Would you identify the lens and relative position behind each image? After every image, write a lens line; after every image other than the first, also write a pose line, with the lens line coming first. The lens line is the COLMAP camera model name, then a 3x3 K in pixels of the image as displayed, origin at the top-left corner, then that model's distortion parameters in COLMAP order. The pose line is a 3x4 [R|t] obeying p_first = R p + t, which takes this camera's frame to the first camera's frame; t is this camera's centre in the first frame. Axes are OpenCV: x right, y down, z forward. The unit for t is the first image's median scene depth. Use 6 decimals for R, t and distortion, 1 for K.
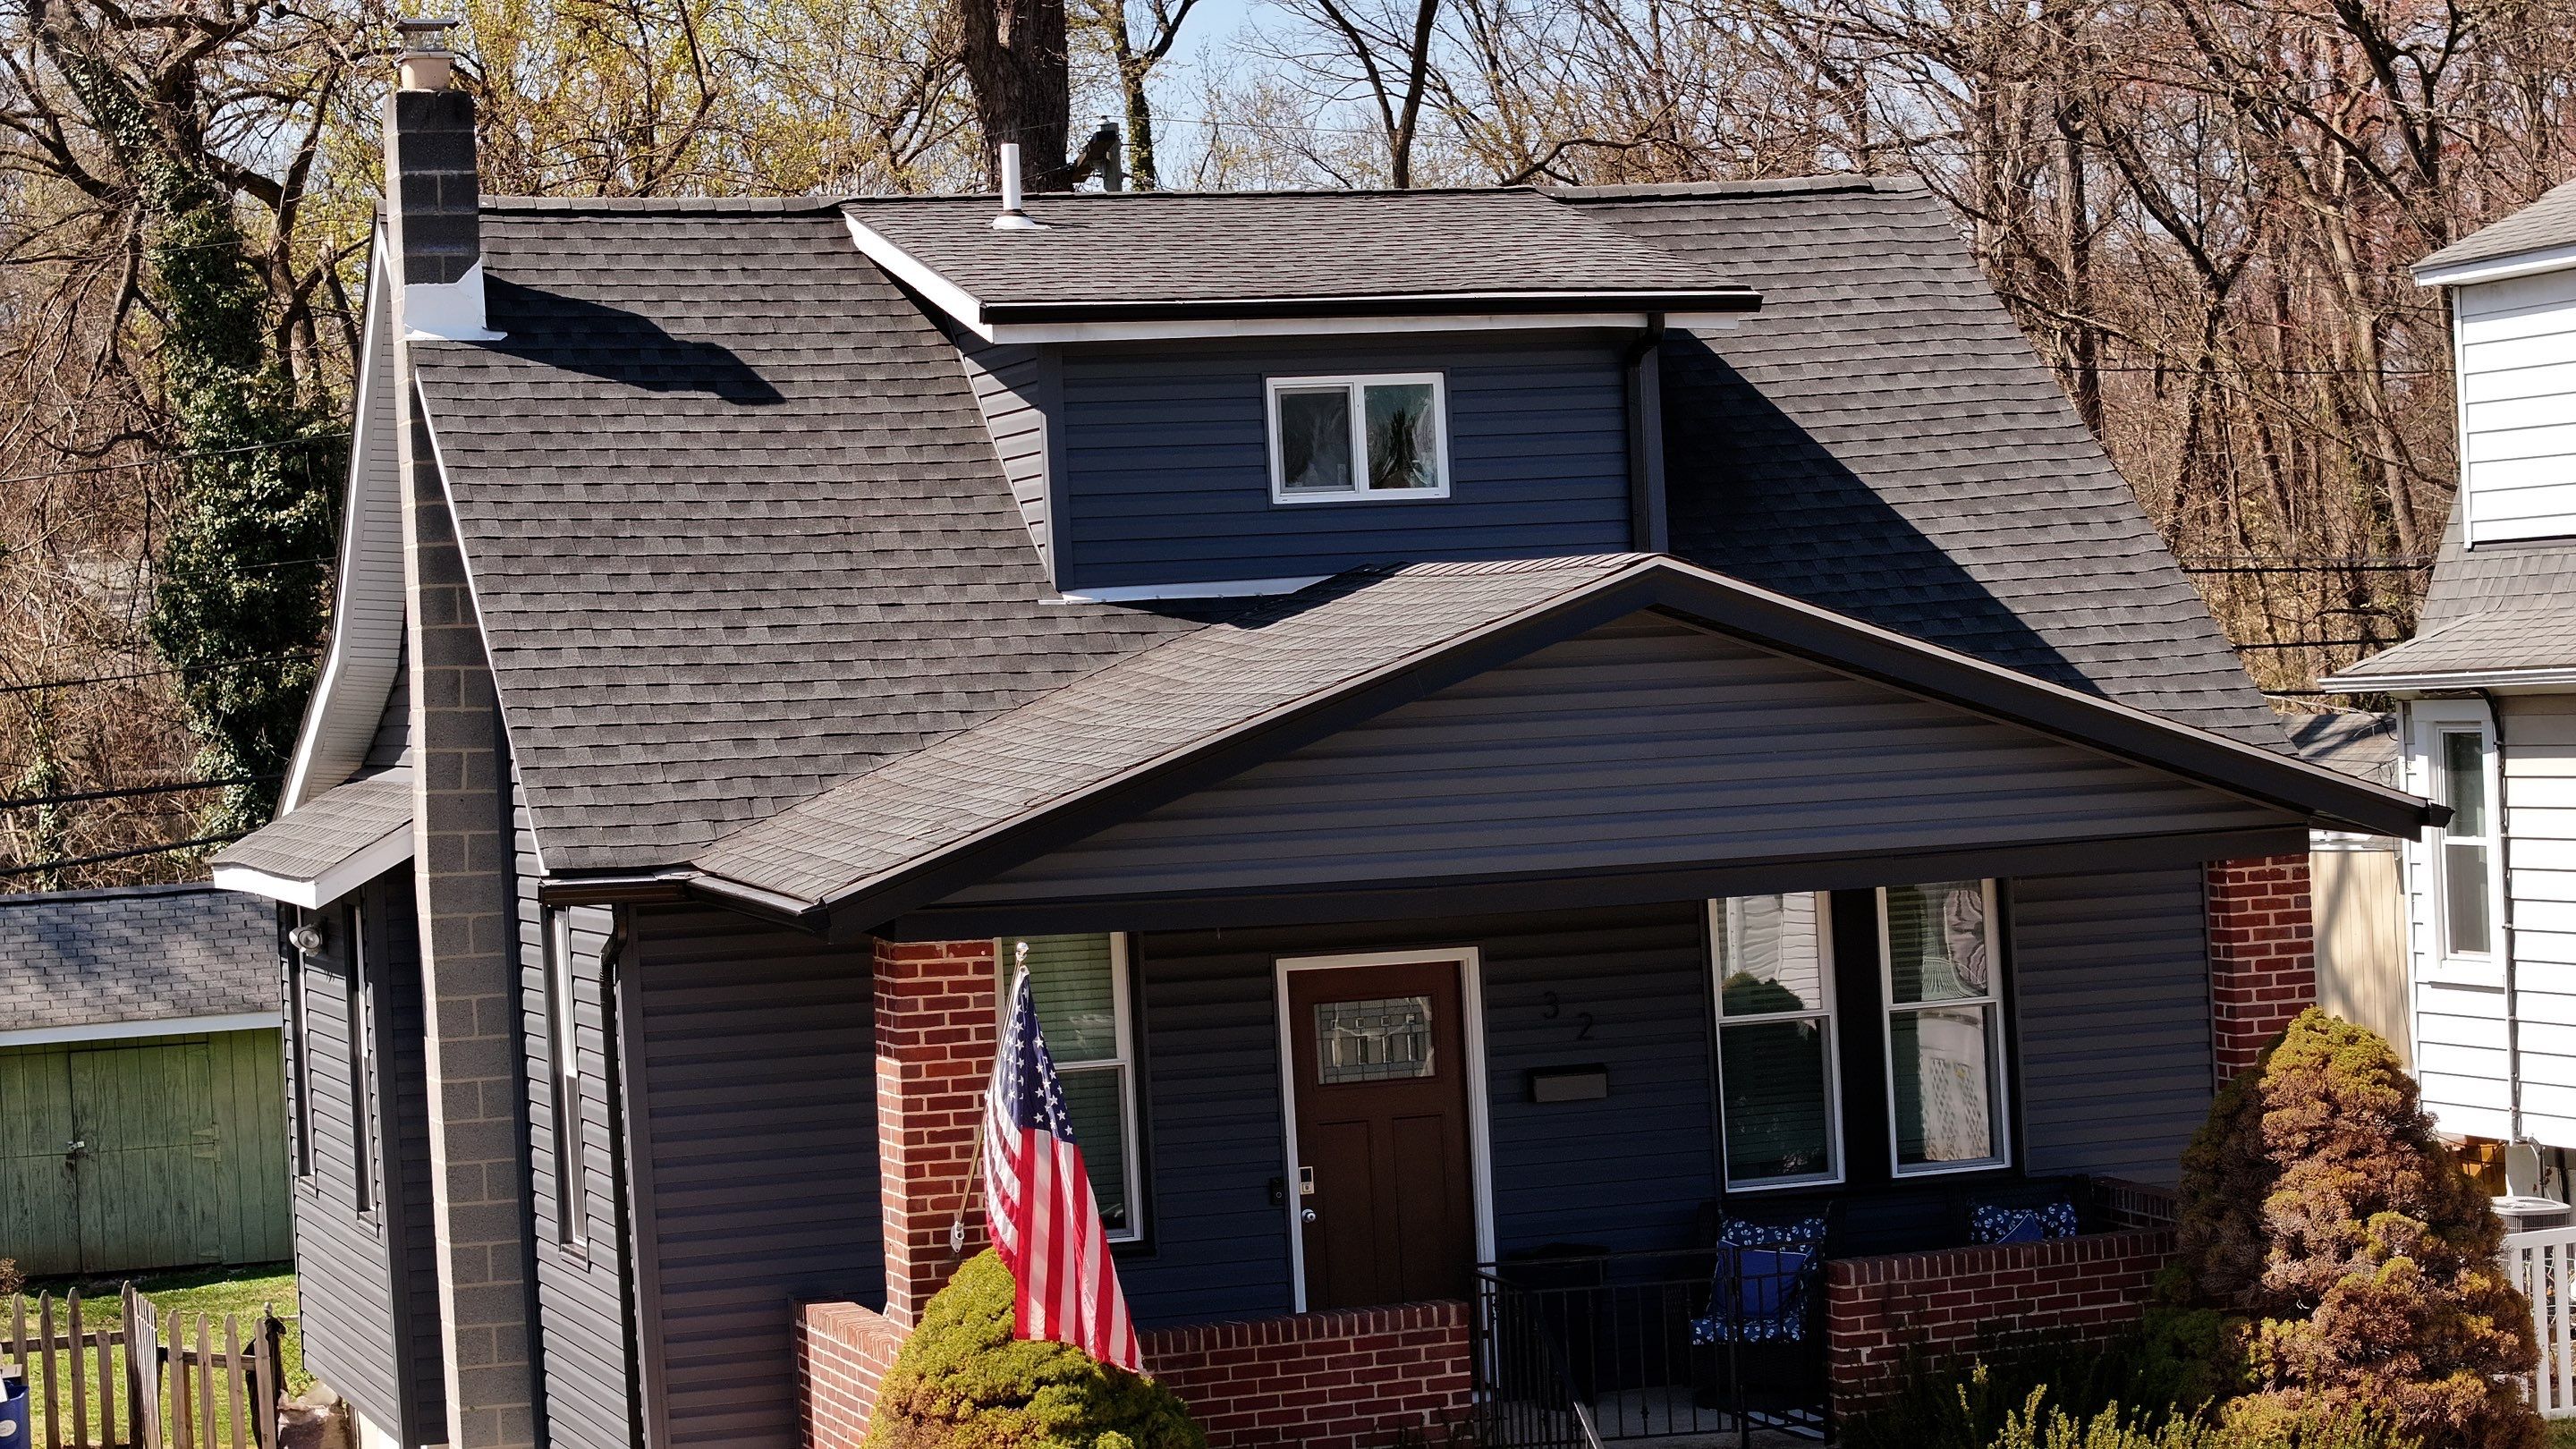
lens RADIAL K [[5208.3, 0, 1283.5], [0, 5208.3, 658.6], [0, 0, 1]] dist [-0.194608, 1.095229]
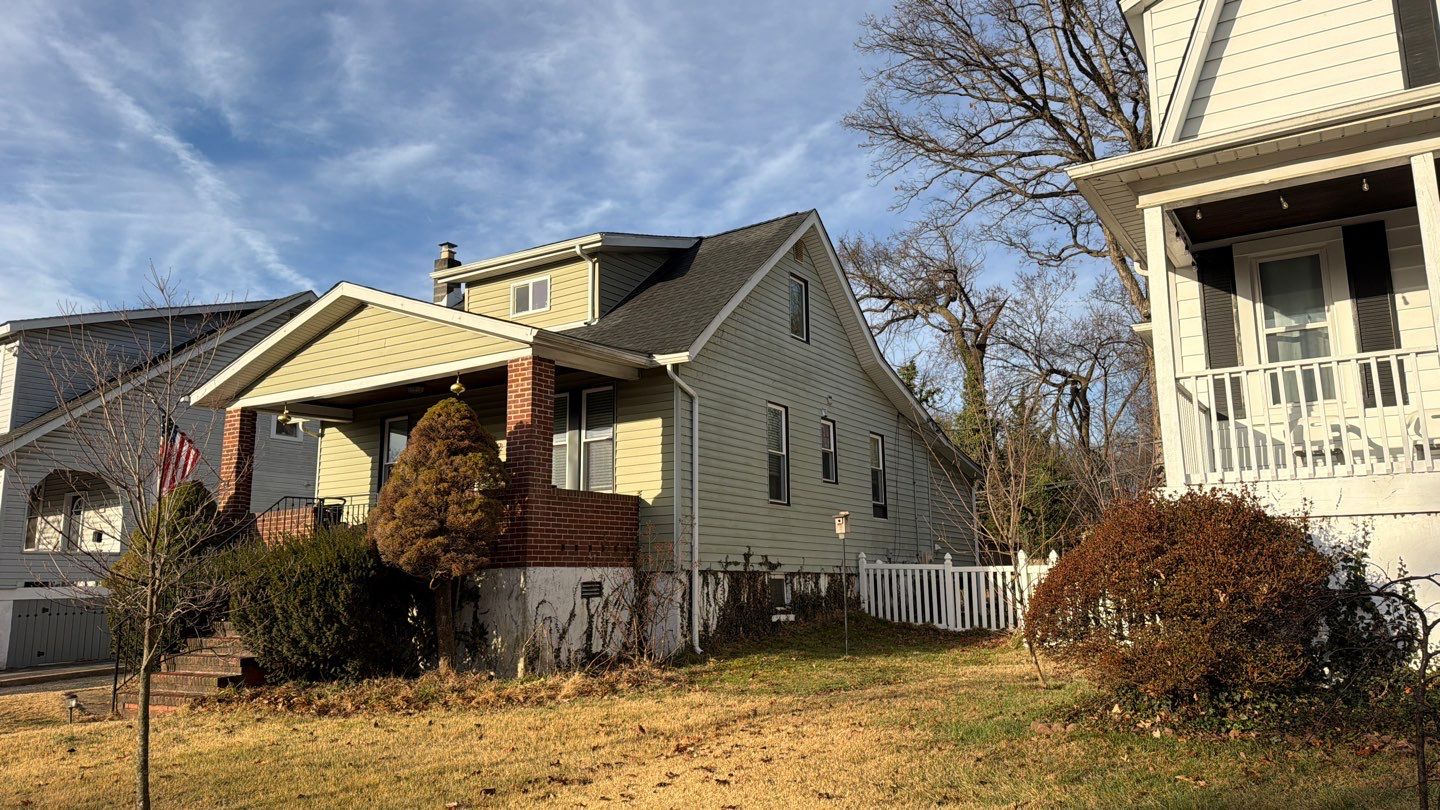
lens RADIAL K [[997.7, 0, 709.9], [0, 997.7, 411.1], [0, 0, 1]] dist [0.155368, -0.221372]
pose [[0.626302, -0.098148, -0.773377, 0.711869], [-0.014053, 0.990461, -0.137078, 0.147799], [0.779454, 0.096721, 0.618948, 0.777516]]
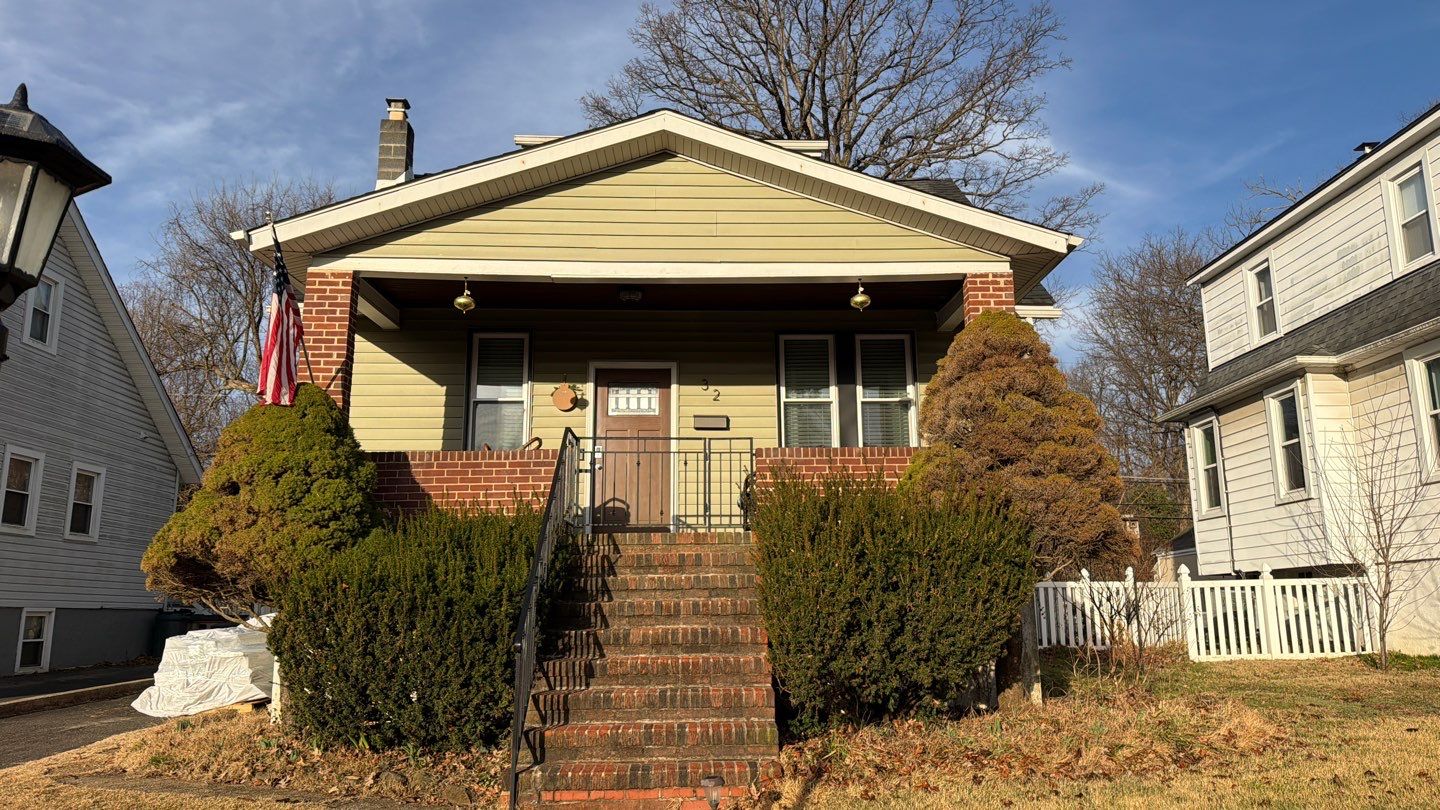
lens RADIAL K [[994.1, 0, 715.9], [0, 994.1, 418.2], [0, 0, 1]] dist [0.149438, -0.214927]
pose [[0.954320, -0.013969, -0.298458, 0.214618], [-0.040503, 0.983638, -0.175545, 0.179199], [0.296027, 0.179614, 0.938140, 0.625267]]
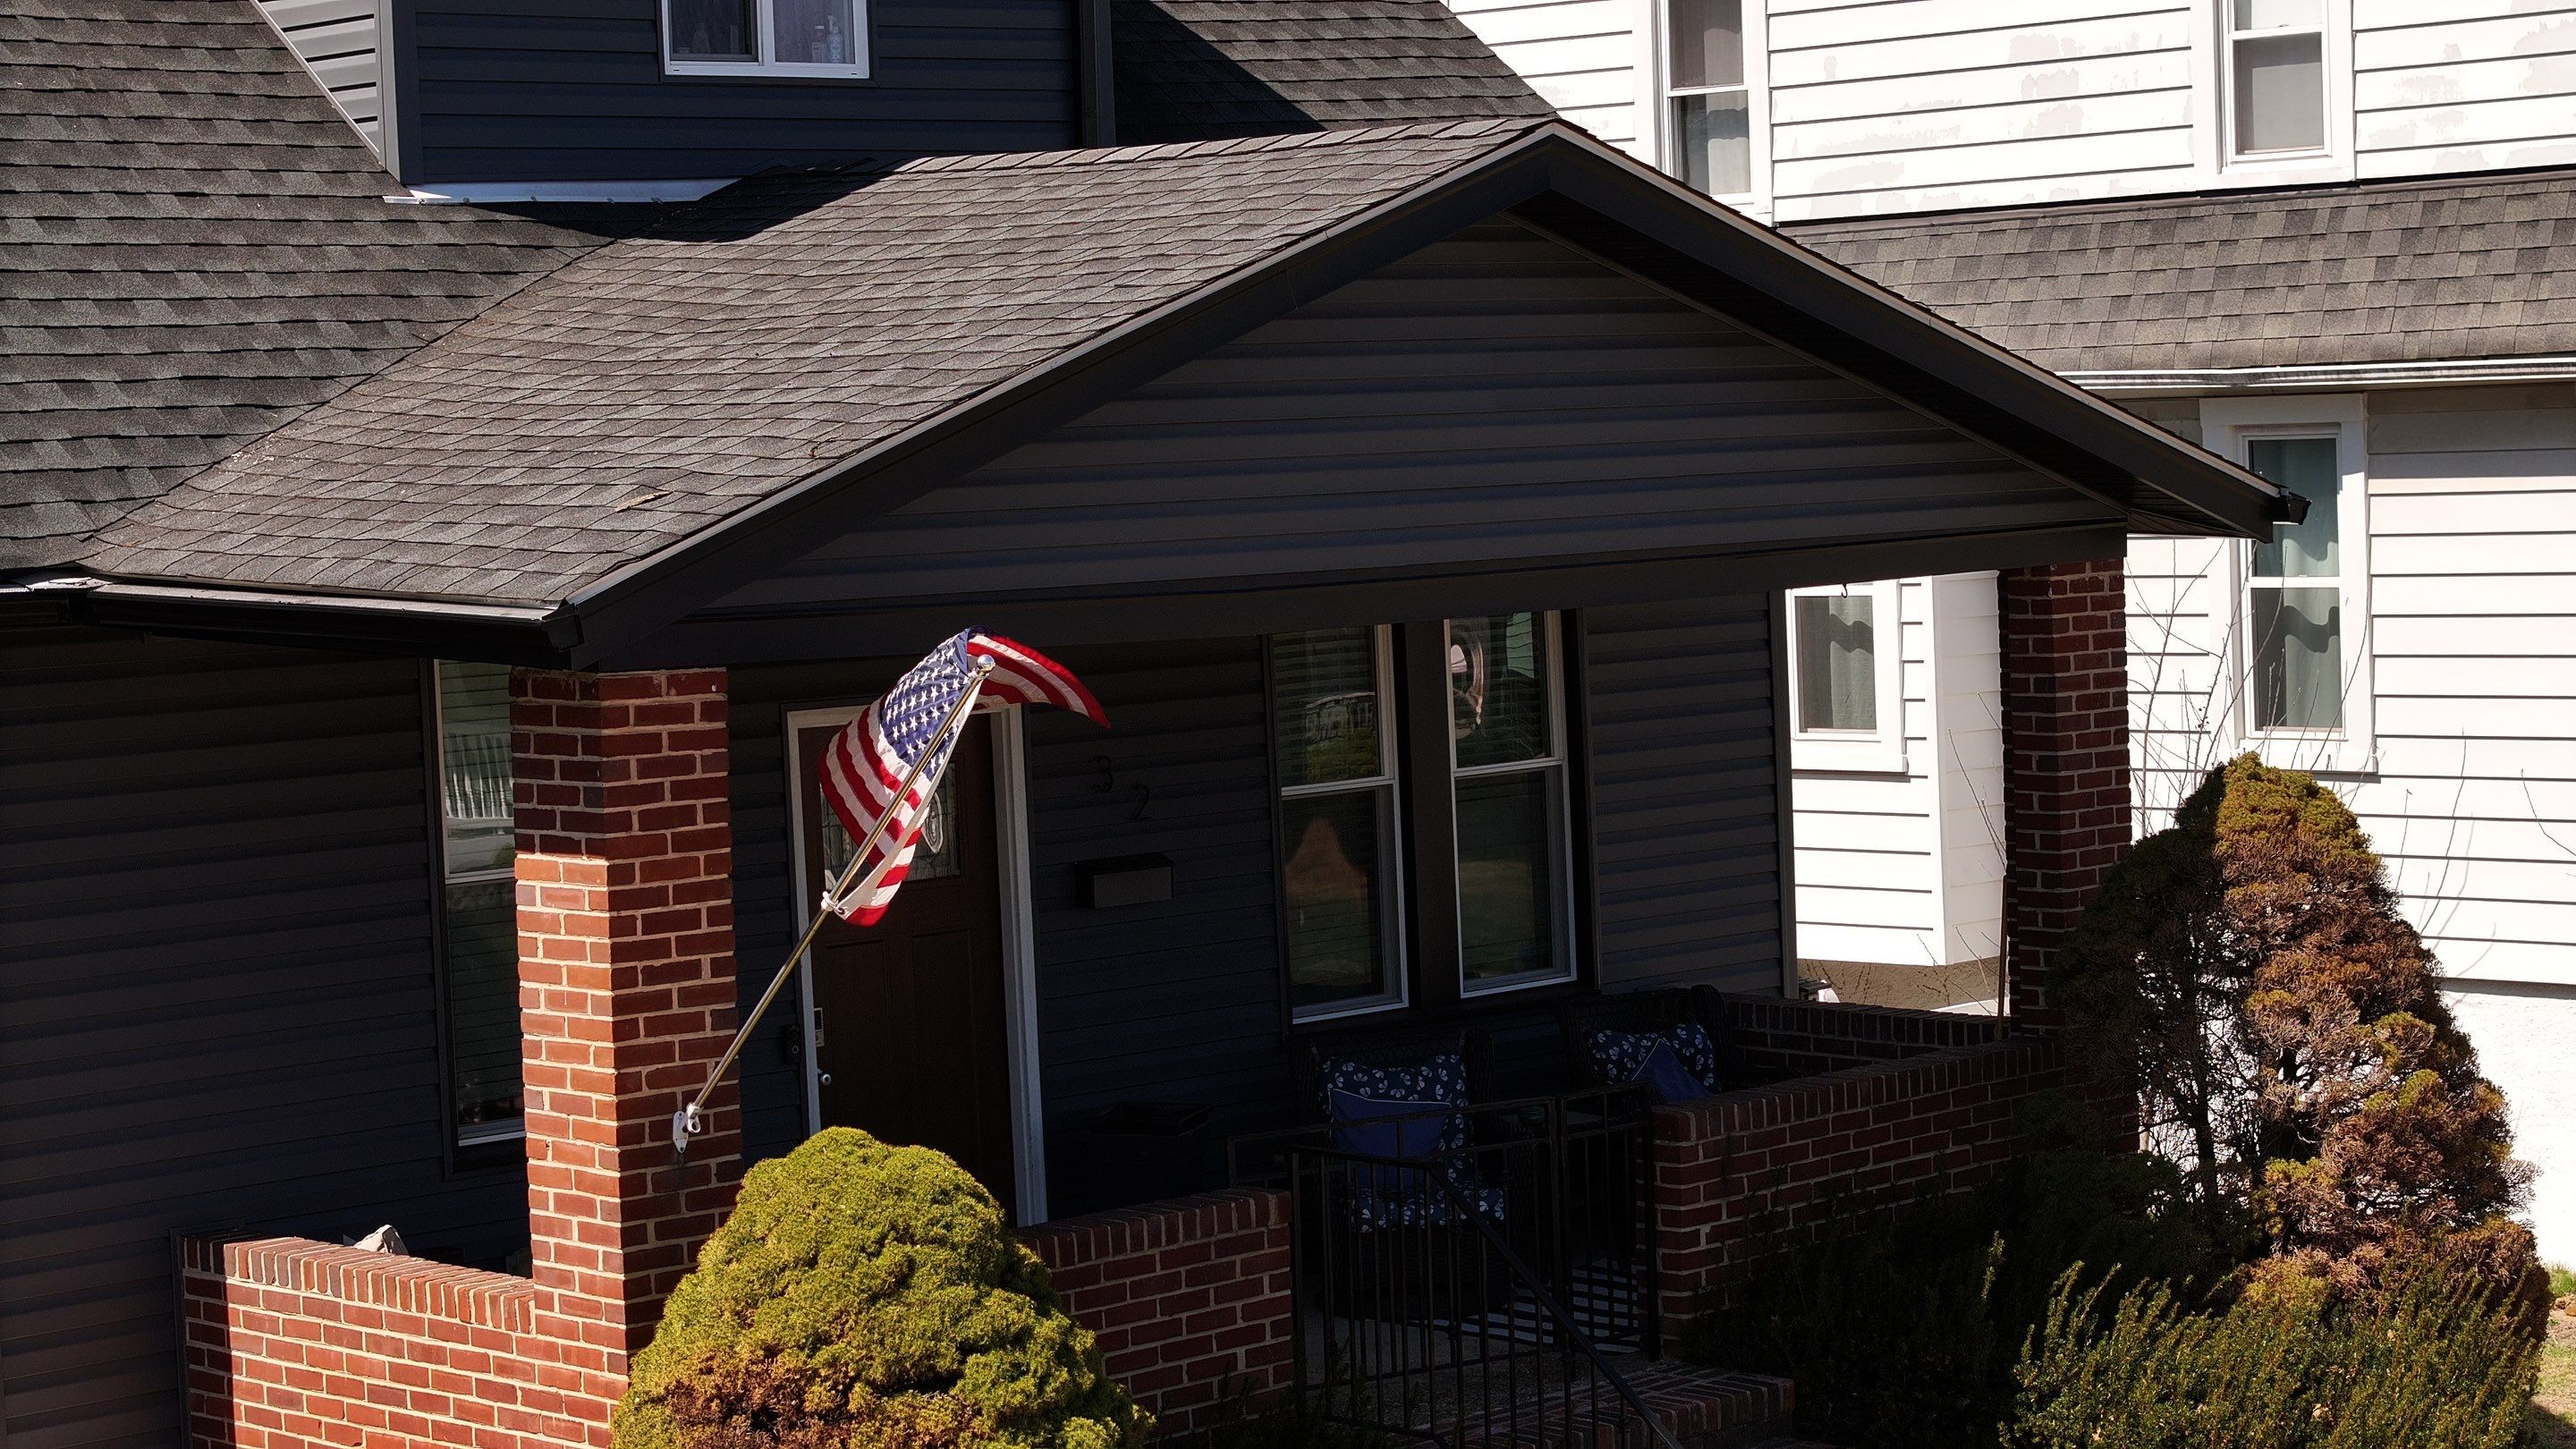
lens RADIAL K [[5208.3, 0, 1283.5], [0, 5208.3, 658.6], [0, 0, 1]] dist [-0.194608, 1.095229]
pose [[0.902779, -0.007280, 0.430043, -0.261053], [-0.005970, 0.999548, 0.029453, 0.032188], [-0.430063, -0.029157, 0.902328, 0.372109]]
